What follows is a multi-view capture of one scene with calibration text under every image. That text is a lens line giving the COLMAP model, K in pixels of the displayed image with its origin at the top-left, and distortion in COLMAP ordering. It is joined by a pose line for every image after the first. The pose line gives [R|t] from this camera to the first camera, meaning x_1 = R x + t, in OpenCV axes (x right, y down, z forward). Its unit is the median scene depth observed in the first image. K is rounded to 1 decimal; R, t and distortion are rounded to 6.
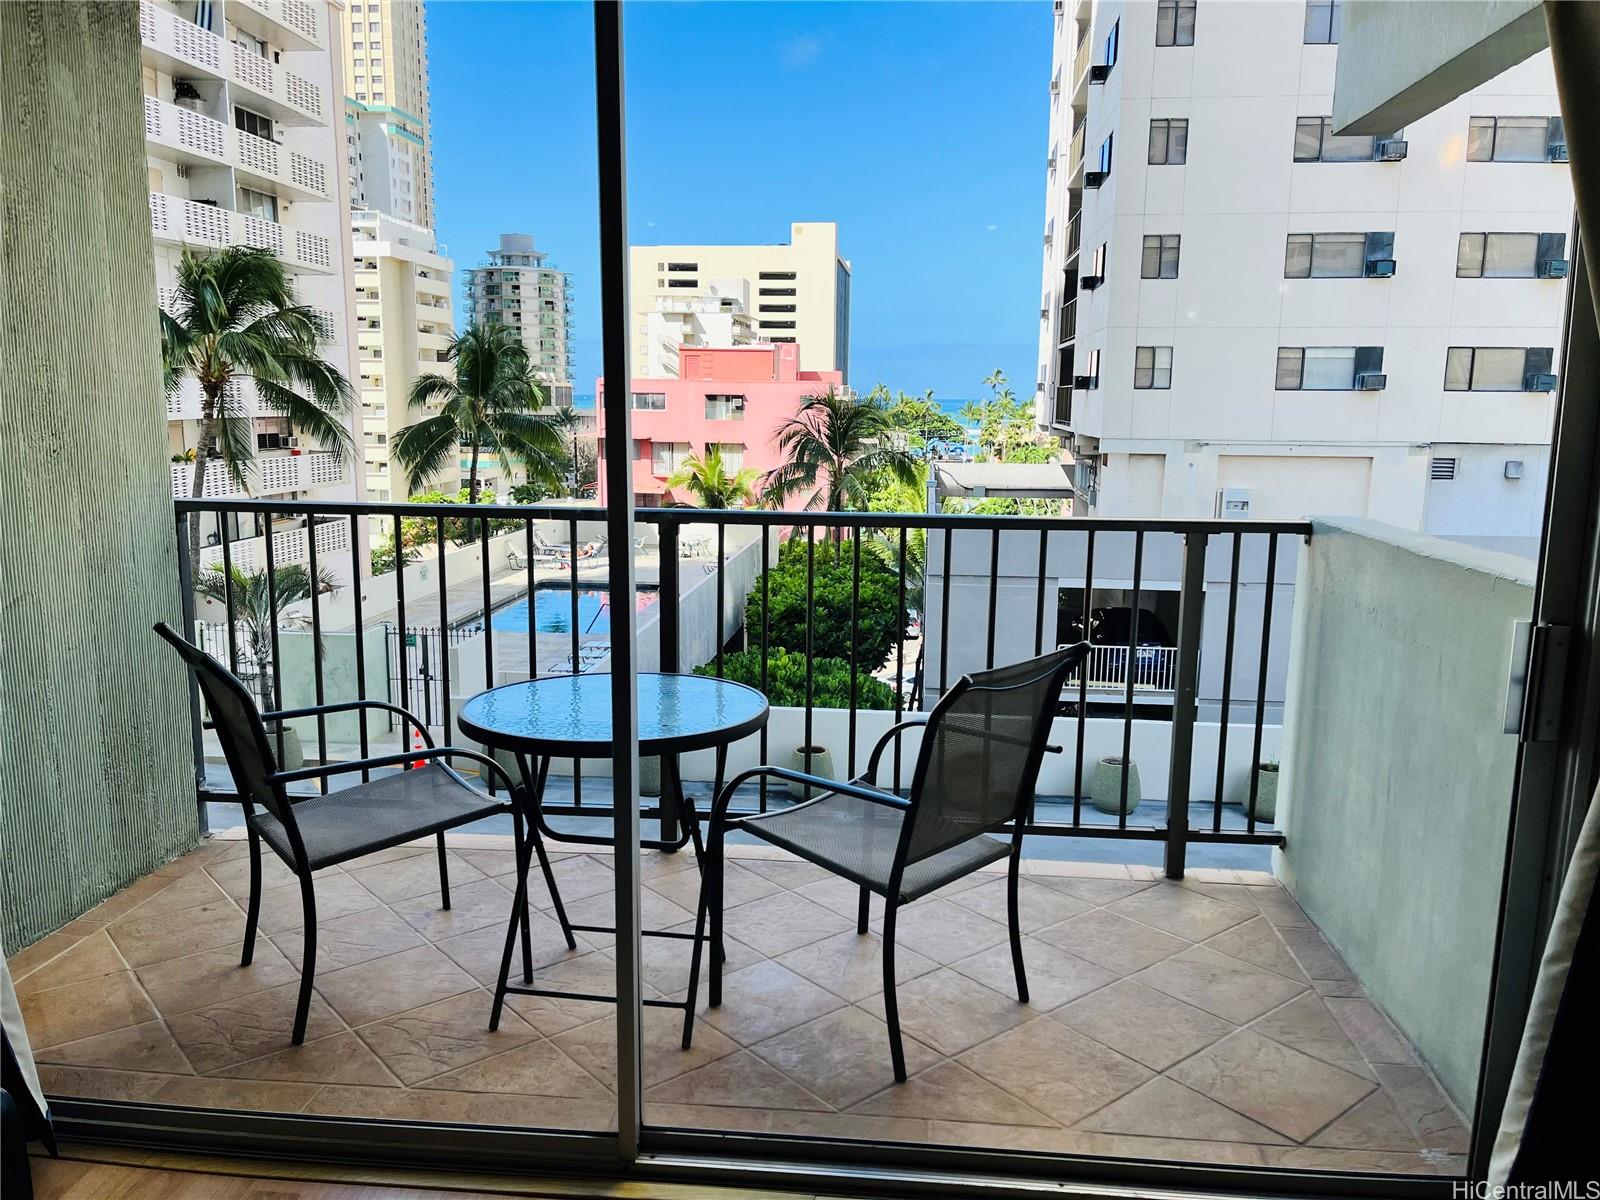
lens RADIAL K [[1212.6, 0, 805.1], [0, 1212.6, 617.2], [0, 0, 1]] dist [0.033981, -0.005735]
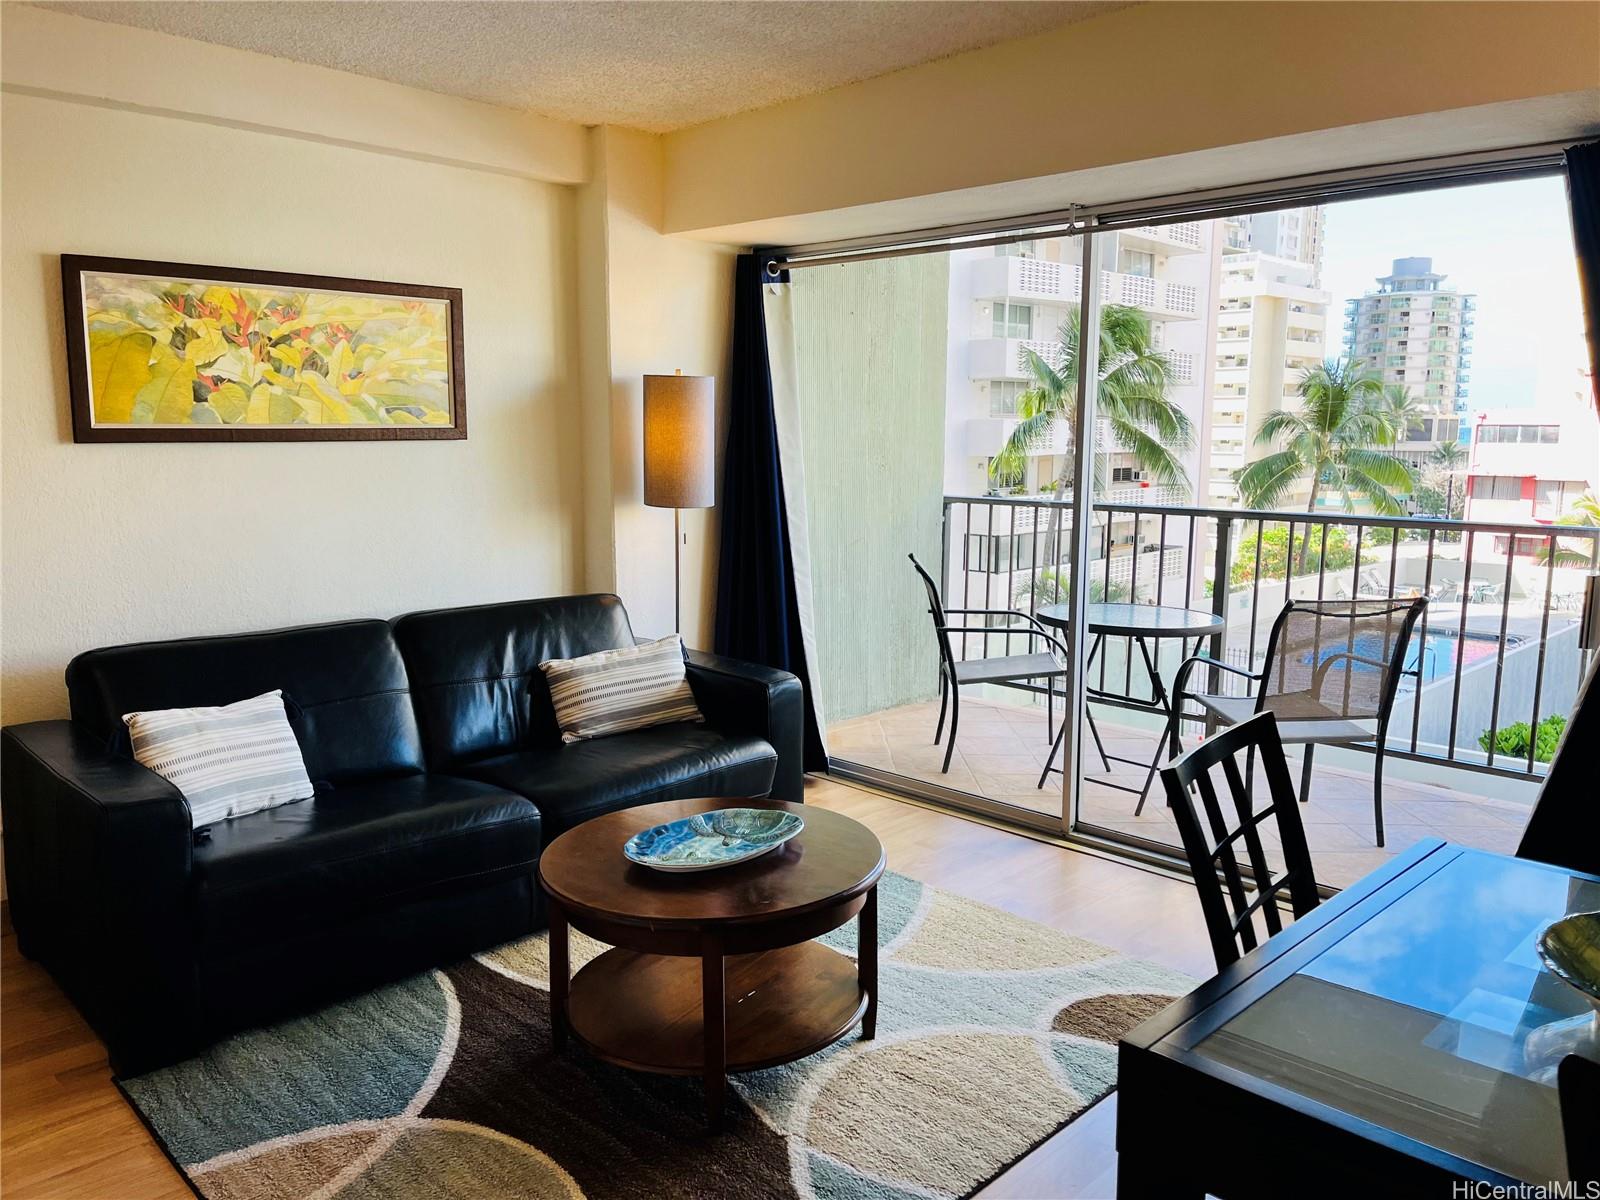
lens RADIAL K [[1229.8, 0, 797.0], [0, 1229.8, 631.6], [0, 0, 1]] dist [0.012107, 0.004029]
pose [[0.777434, 0.094543, -0.621818, 0.036487], [-0.106267, 0.994169, 0.018295, 0.007471], [0.619922, 0.051856, 0.782948, -0.045395]]
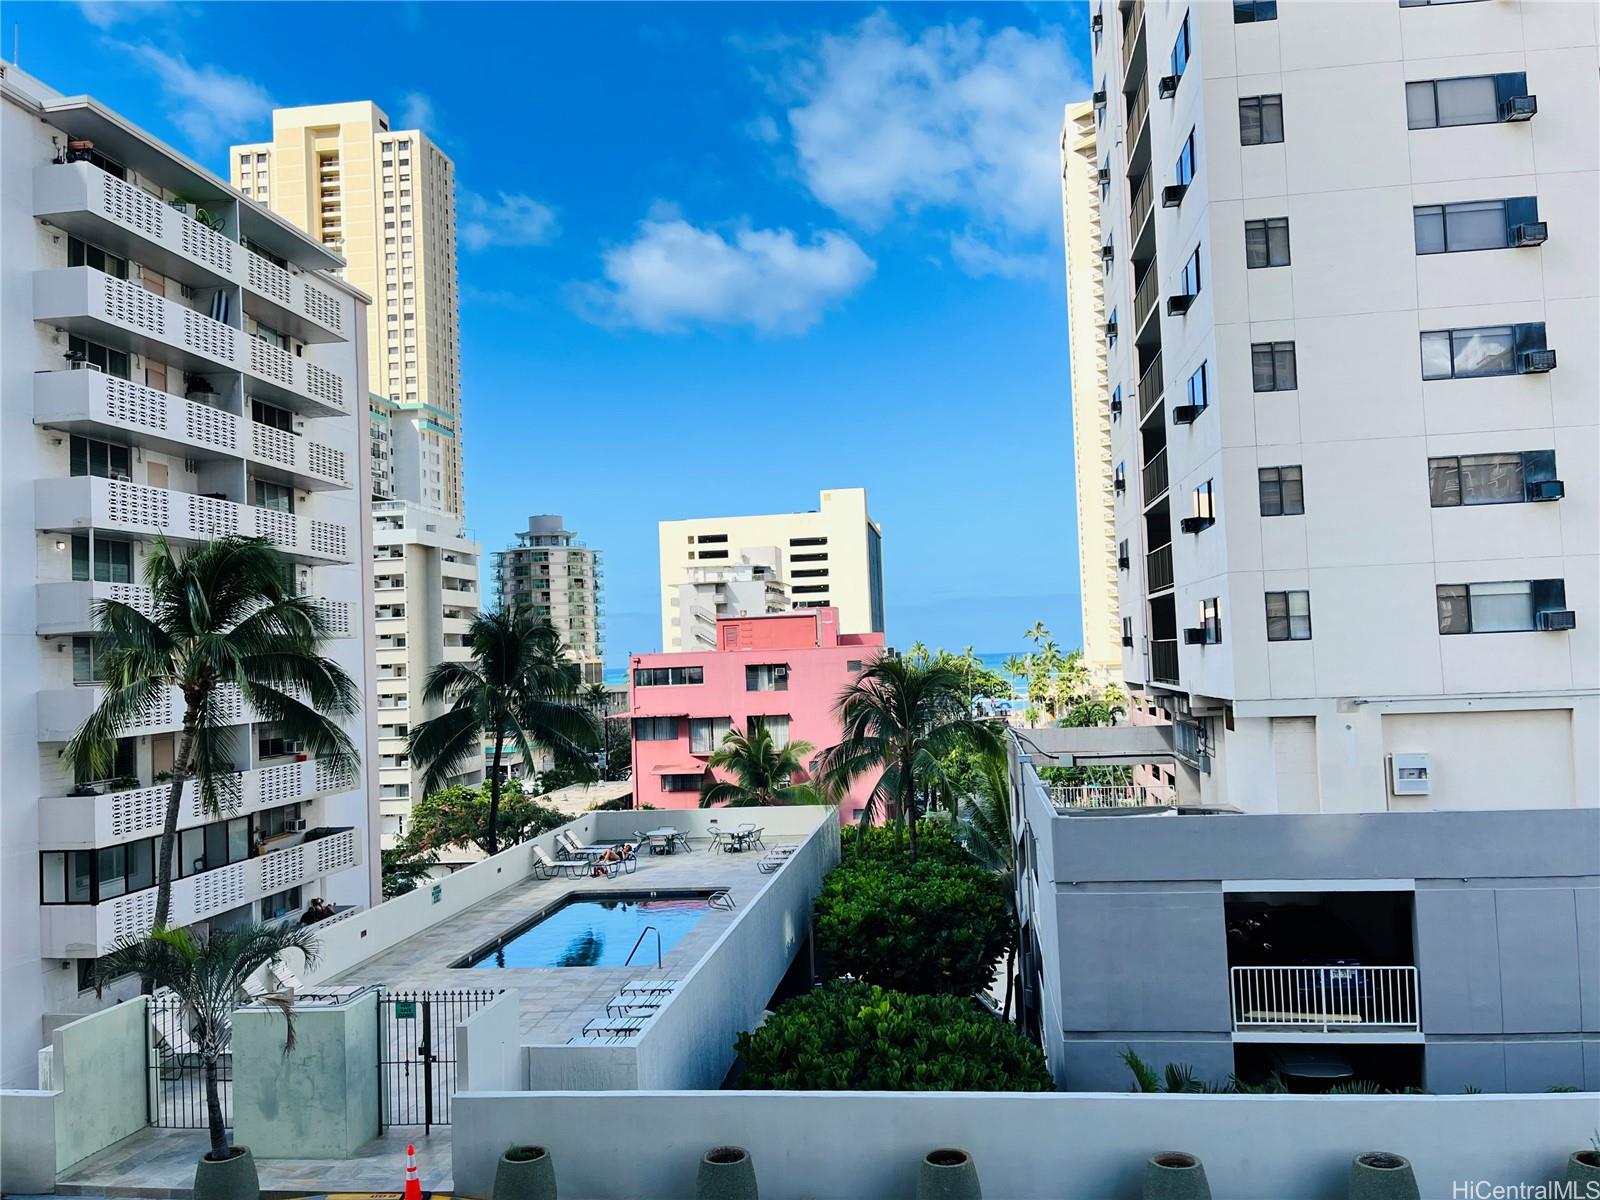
lens RADIAL K [[1249.3, 0, 798.9], [0, 1249.3, 623.2], [0, 0, 1]] dist [0.079574, -0.207756]
pose [[0.998245, -0.052057, -0.028228, -0.020845], [0.045077, 0.977116, -0.207874, -0.022635], [0.038404, 0.206236, 0.977748, 0.090024]]
